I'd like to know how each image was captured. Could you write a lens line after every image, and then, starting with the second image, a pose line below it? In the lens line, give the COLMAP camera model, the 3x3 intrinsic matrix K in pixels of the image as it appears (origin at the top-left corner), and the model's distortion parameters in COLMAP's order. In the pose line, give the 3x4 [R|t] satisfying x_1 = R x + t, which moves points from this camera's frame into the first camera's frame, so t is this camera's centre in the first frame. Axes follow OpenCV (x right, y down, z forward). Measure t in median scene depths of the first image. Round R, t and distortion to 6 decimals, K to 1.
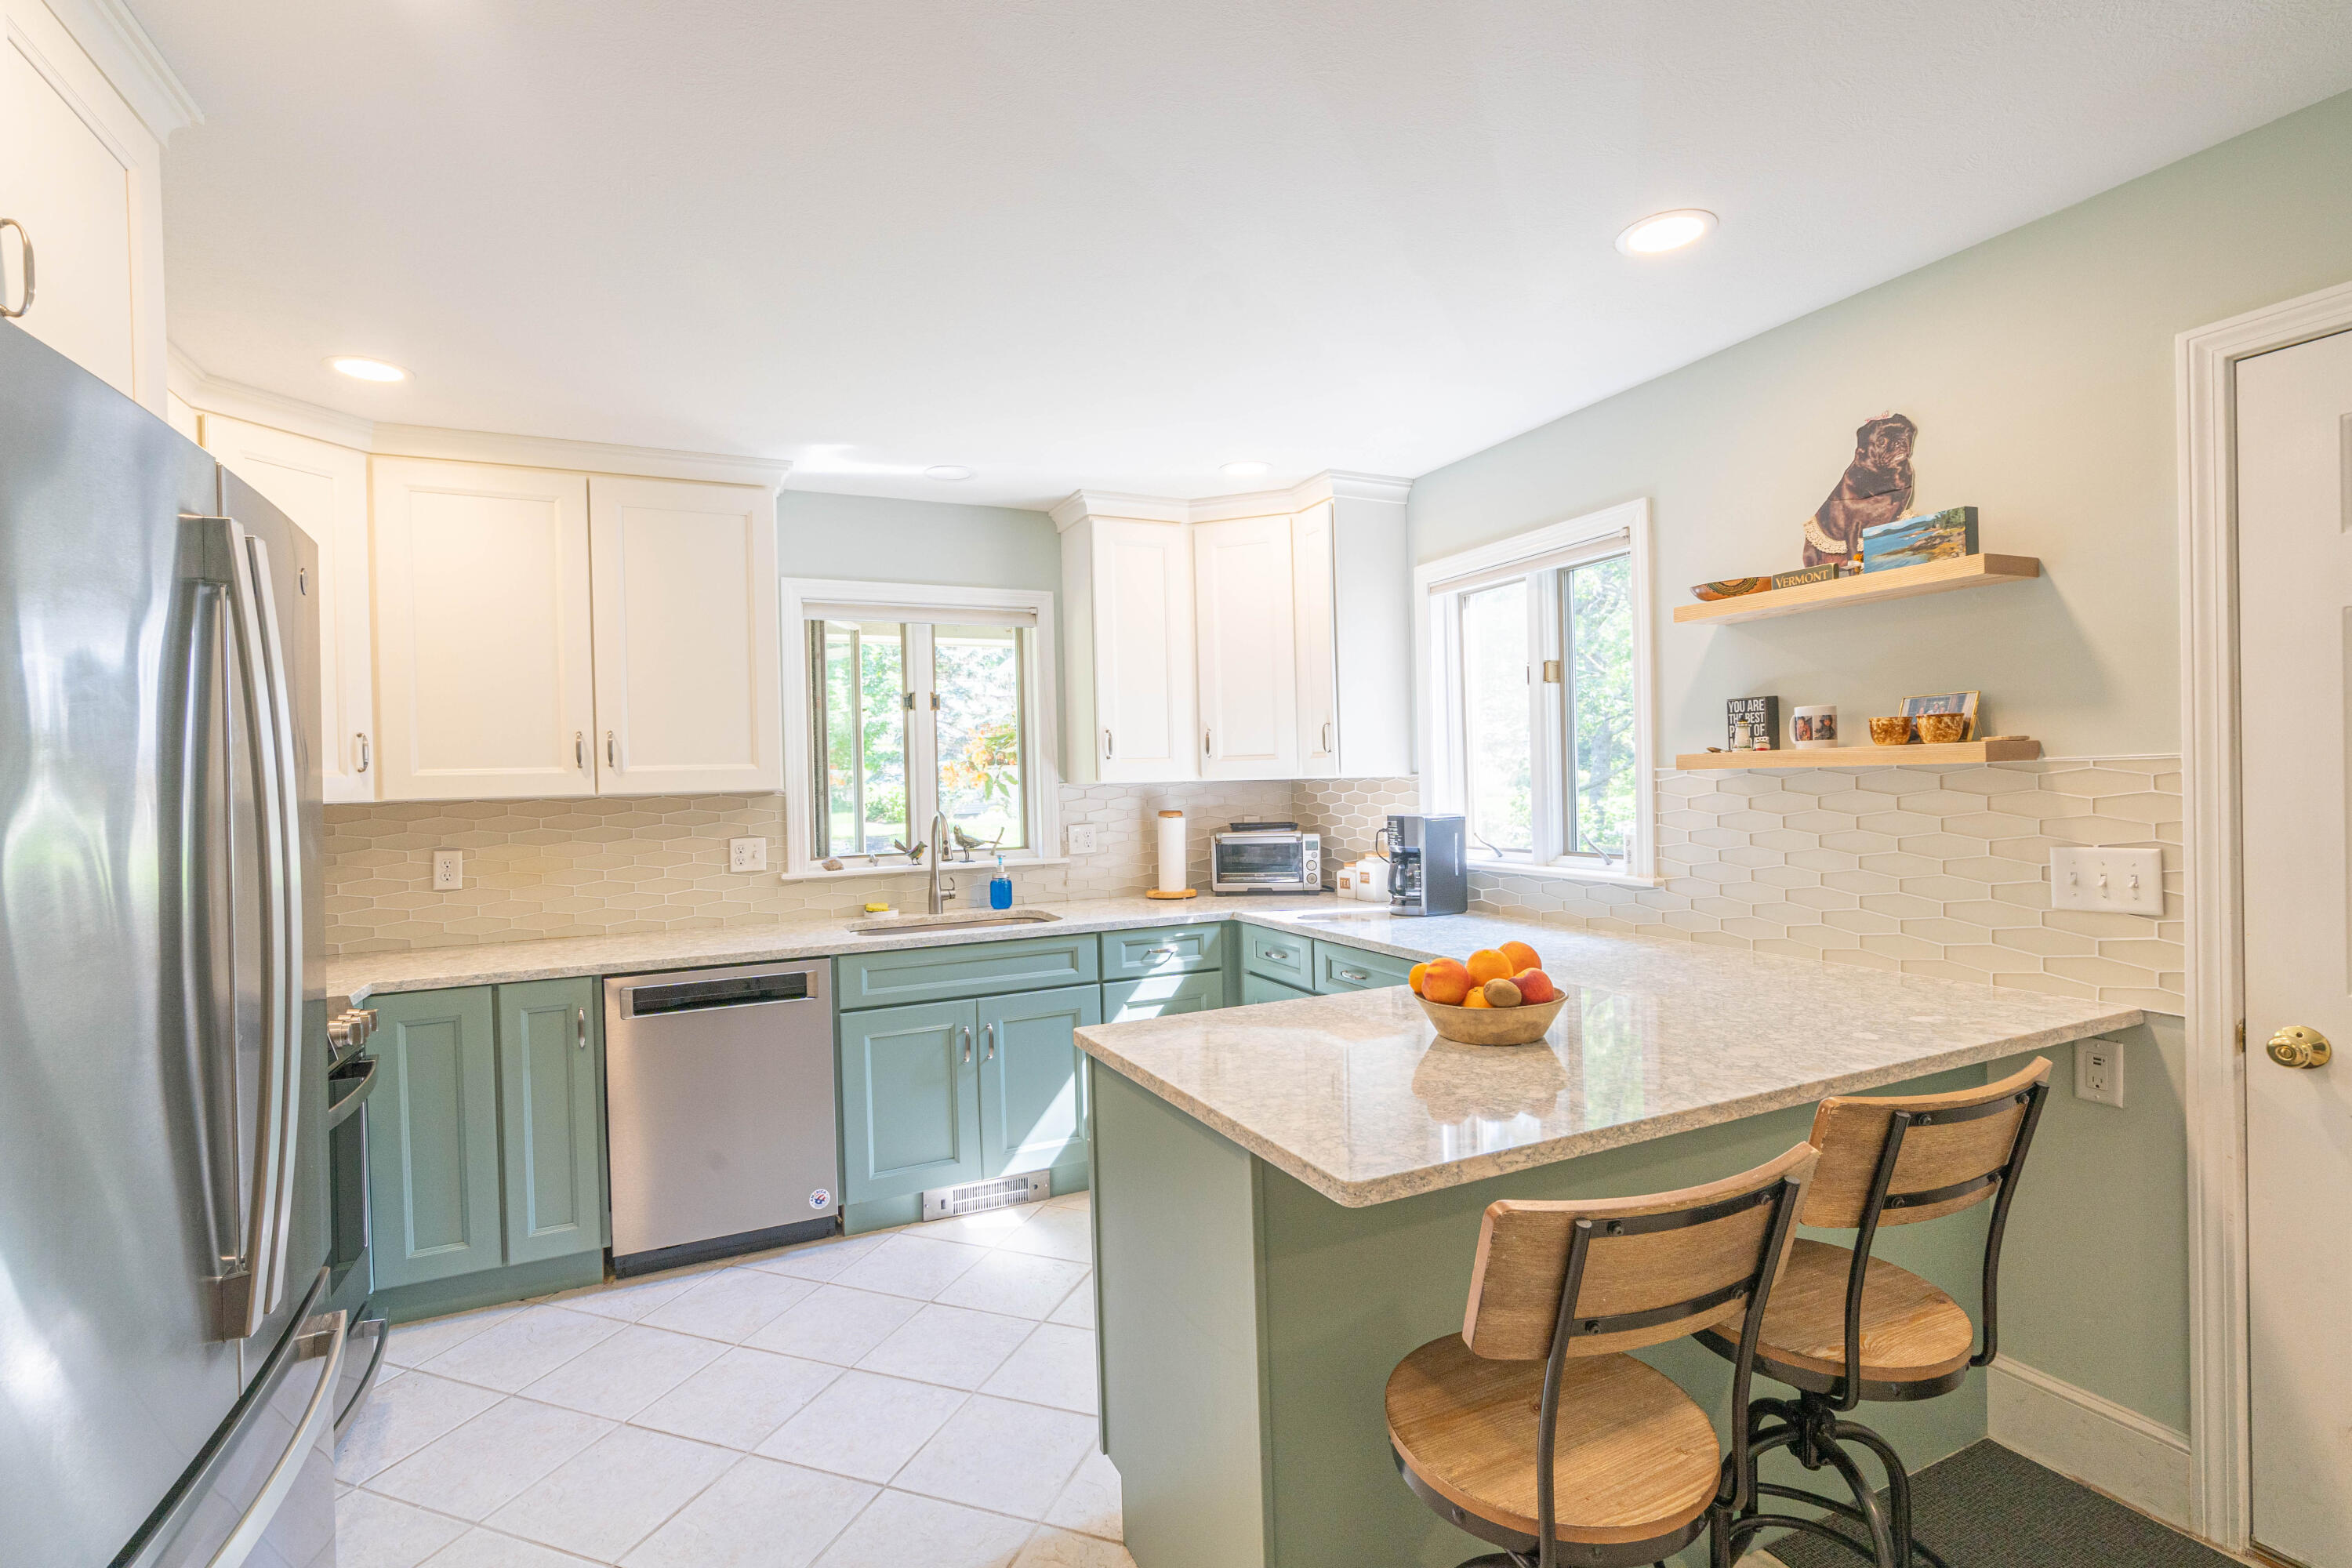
lens RADIAL K [[1076.4, 0, 1159.5], [0, 1076.4, 790.4], [0, 0, 1]] dist [-0.008129, 0.002636]
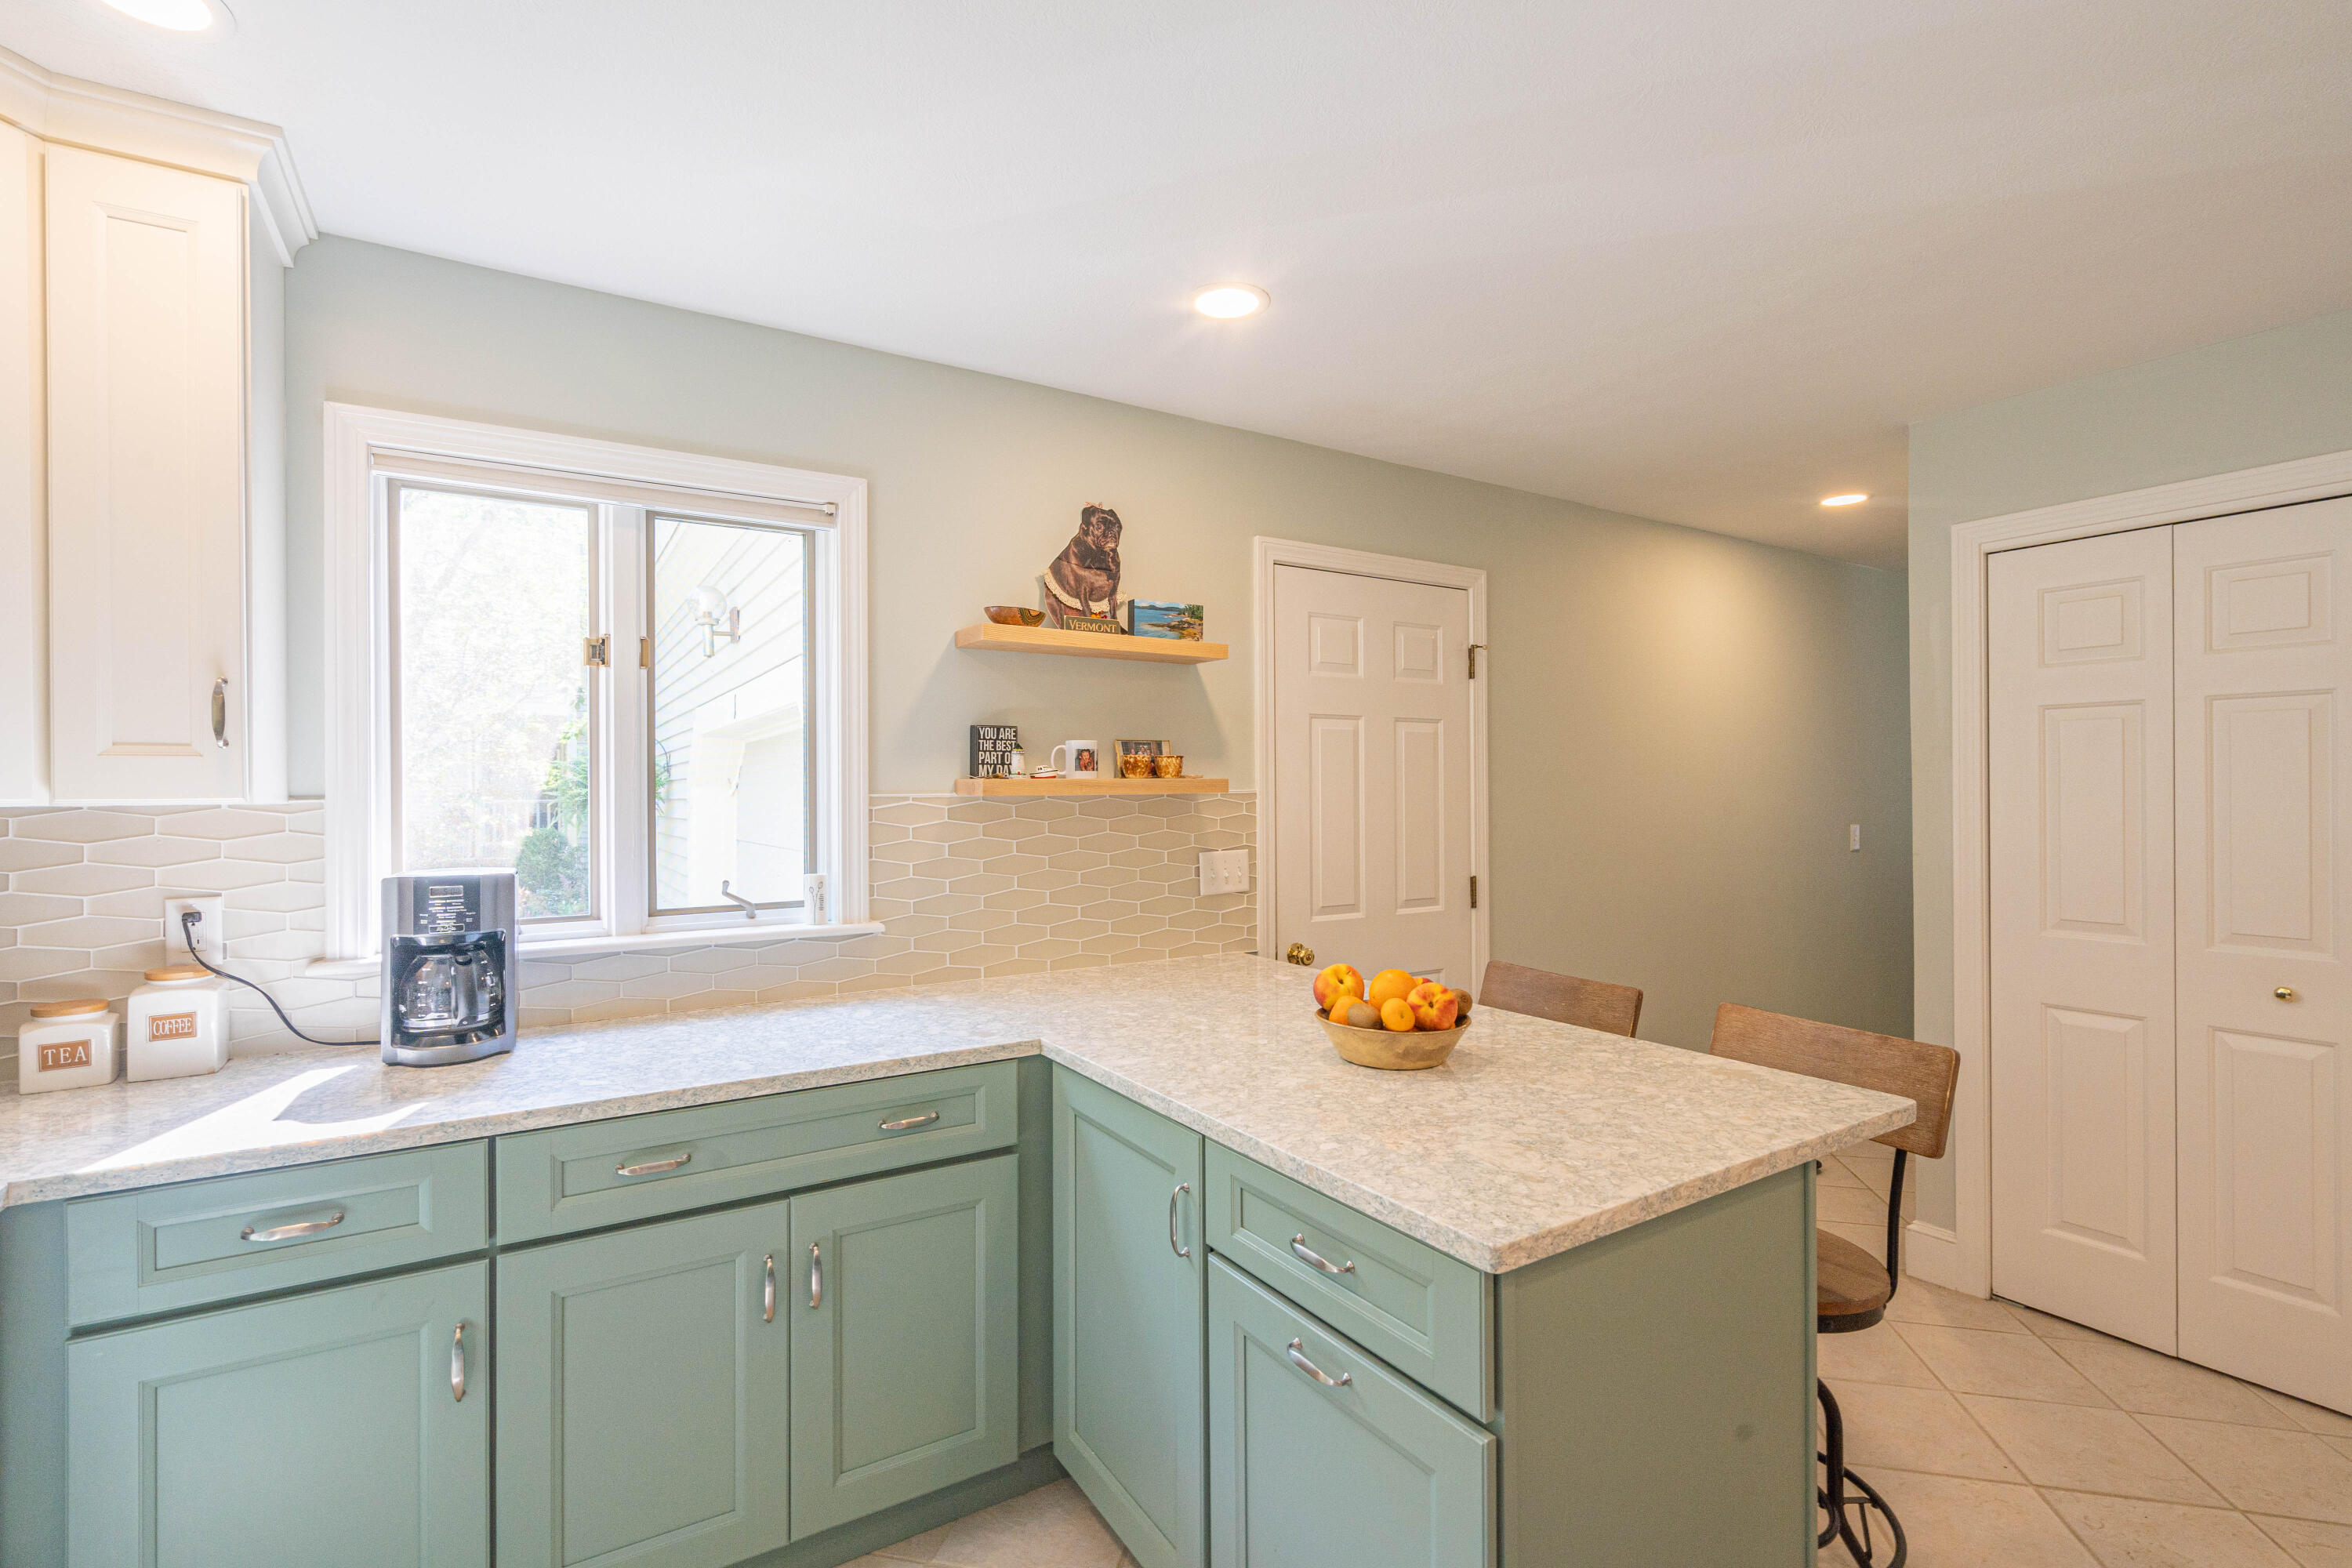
lens RADIAL K [[1076.4, 0, 1165.8], [0, 1076.4, 788.9], [0, 0, 1]] dist [-0.008129, 0.002636]
pose [[-0.128664, 0.028395, 0.991282, -0.537033], [0.020013, 0.999461, -0.026032, 0.002954], [-0.991486, 0.016489, -0.129163, 1.105896]]
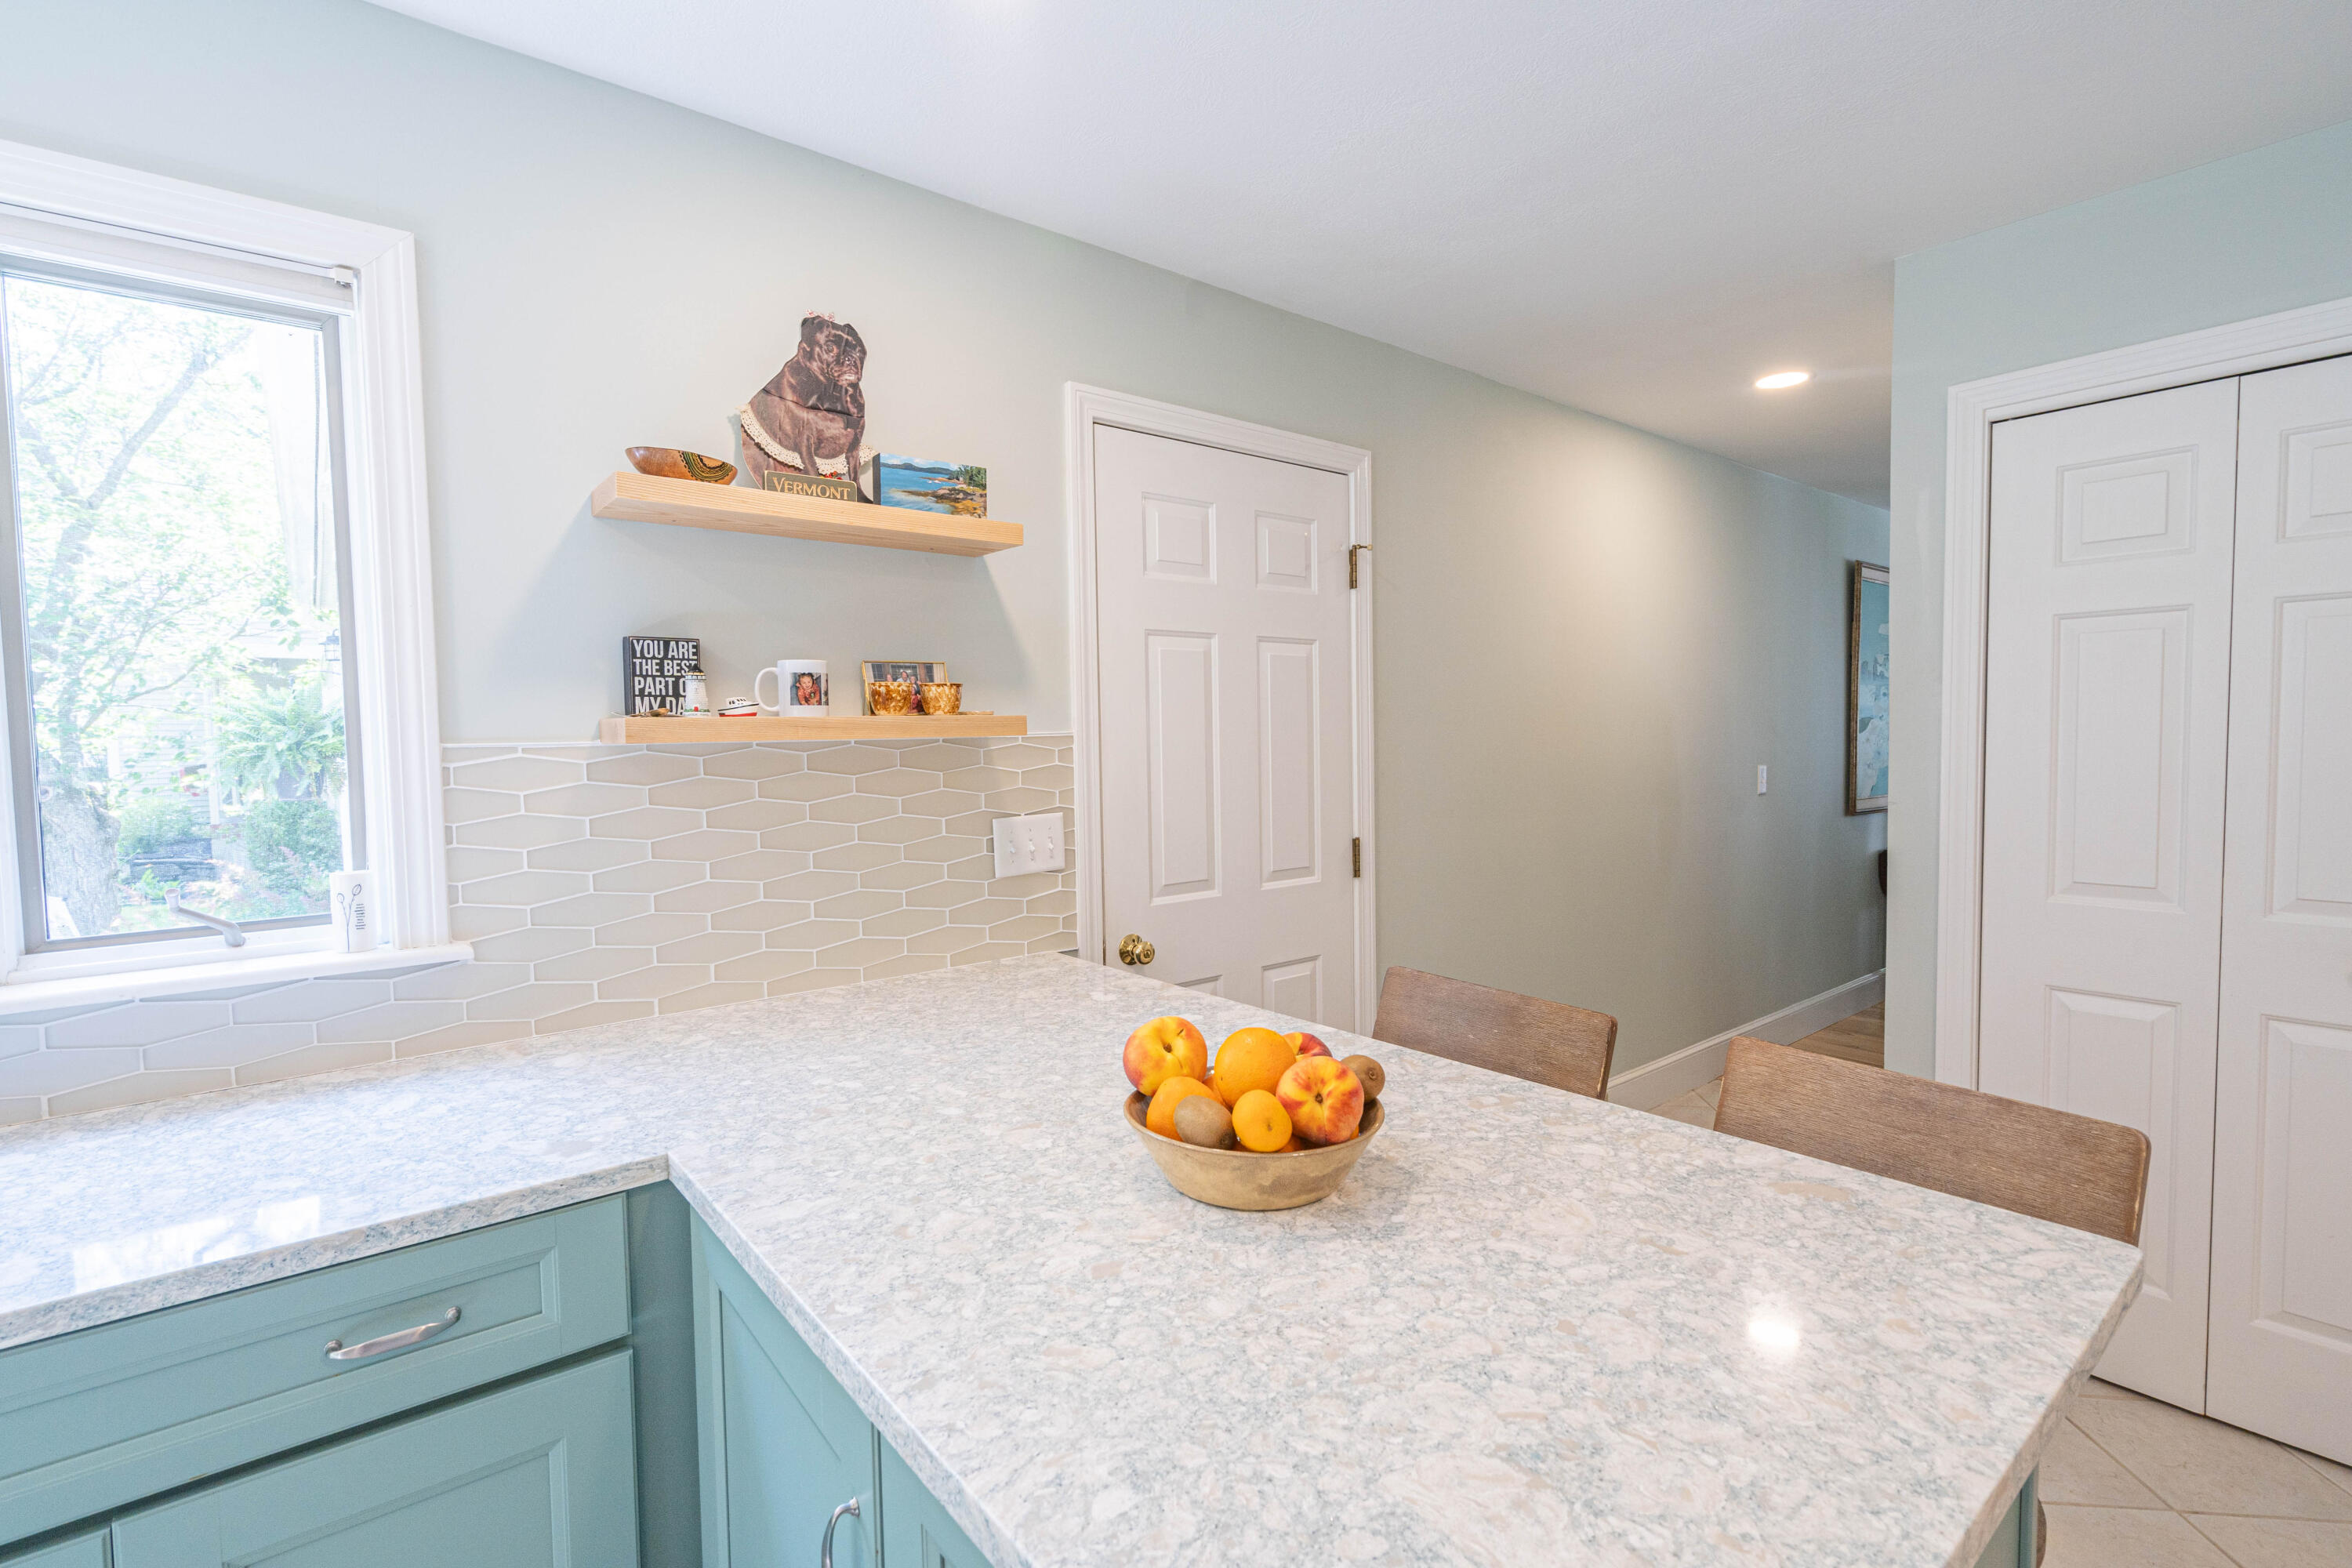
lens RADIAL K [[1076.4, 0, 1166.7], [0, 1076.4, 788.7], [0, 0, 1]] dist [-0.008129, 0.002636]
pose [[-0.248522, -0.016794, 0.968481, -0.200689], [0.034206, 0.999074, 0.026103, 0.000934], [-0.968022, 0.039615, -0.247718, 0.984369]]
